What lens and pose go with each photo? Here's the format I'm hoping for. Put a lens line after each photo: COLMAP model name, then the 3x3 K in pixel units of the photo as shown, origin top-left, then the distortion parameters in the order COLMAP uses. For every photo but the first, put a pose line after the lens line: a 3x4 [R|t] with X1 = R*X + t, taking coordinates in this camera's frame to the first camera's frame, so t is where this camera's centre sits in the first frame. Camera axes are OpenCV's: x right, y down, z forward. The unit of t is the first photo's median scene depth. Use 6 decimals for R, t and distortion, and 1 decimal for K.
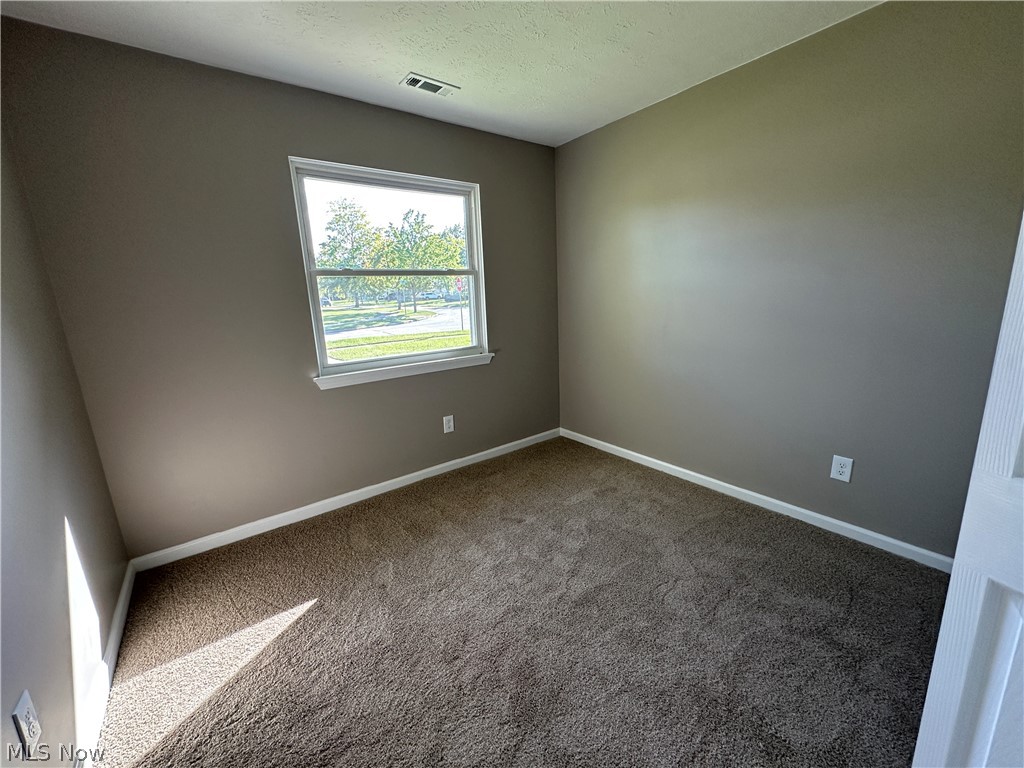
lens RADIAL K [[409.7, 0, 514.3], [0, 409.7, 389.8], [0, 0, 1]] dist [-0.003727, 0.001790]
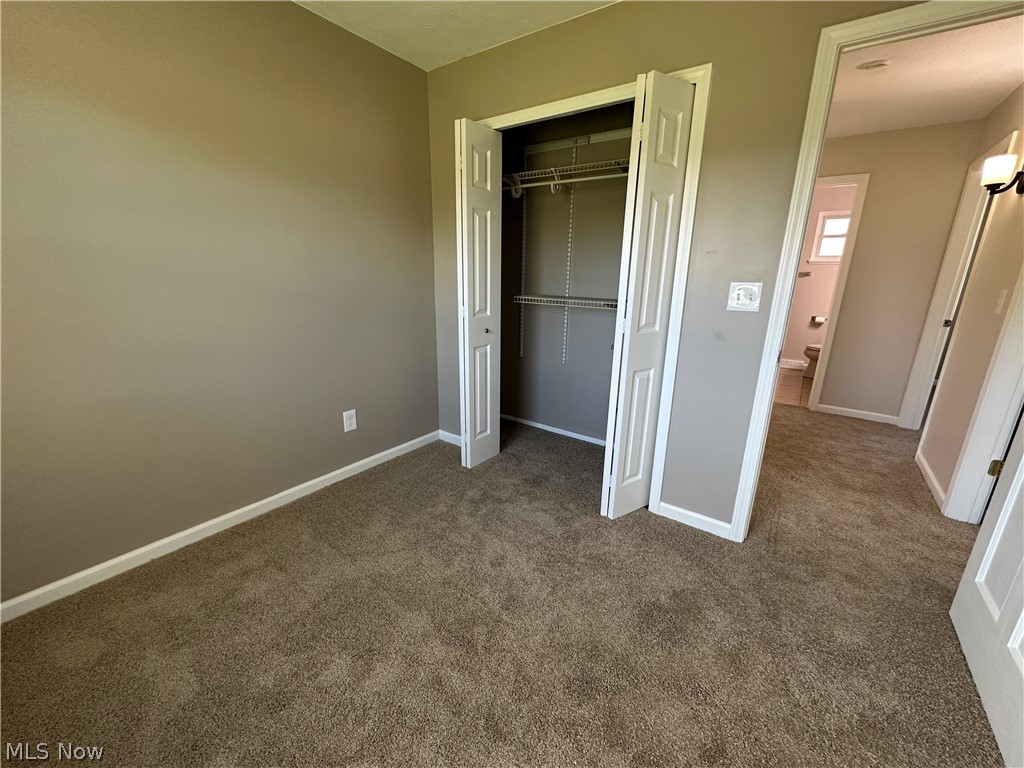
lens RADIAL K [[409.7, 0, 512.8], [0, 409.7, 387.4], [0, 0, 1]] dist [-0.003727, 0.001790]
pose [[-0.297932, -0.225557, 0.927556, -0.407647], [0.206621, 0.933410, 0.293348, -0.143968], [-0.931957, 0.279050, -0.231488, 0.777558]]
